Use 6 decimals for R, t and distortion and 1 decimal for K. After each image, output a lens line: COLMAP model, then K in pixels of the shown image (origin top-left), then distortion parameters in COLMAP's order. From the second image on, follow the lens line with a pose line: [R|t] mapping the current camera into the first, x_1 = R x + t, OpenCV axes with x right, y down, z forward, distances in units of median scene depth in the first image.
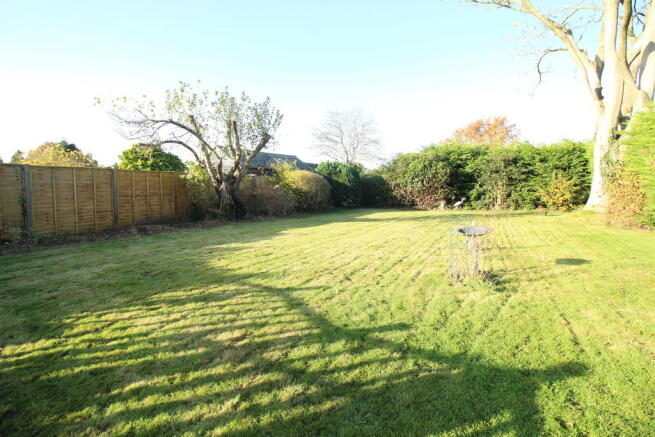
lens RADIAL K [[309.4, 0, 327.5], [0, 309.4, 218.5], [0, 0, 1]] dist [-0.002332, -0.000336]
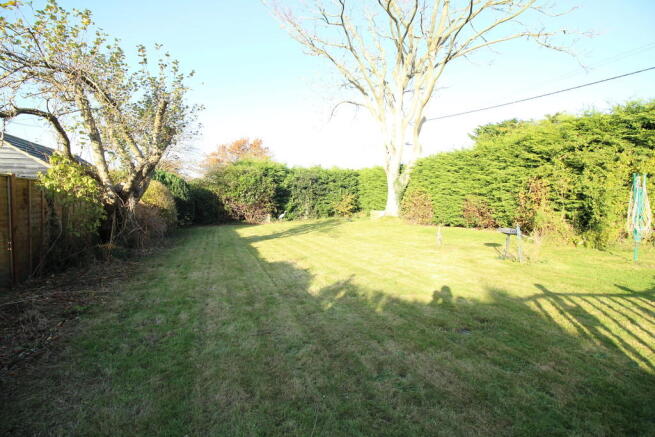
lens RADIAL K [[309.4, 0, 327.5], [0, 309.4, 218.5], [0, 0, 1]] dist [-0.002332, -0.000336]
pose [[0.602587, -0.051567, 0.796385, -0.358297], [0.083077, 0.996542, 0.001667, -0.027665], [-0.793717, 0.065157, 0.604788, 0.211335]]
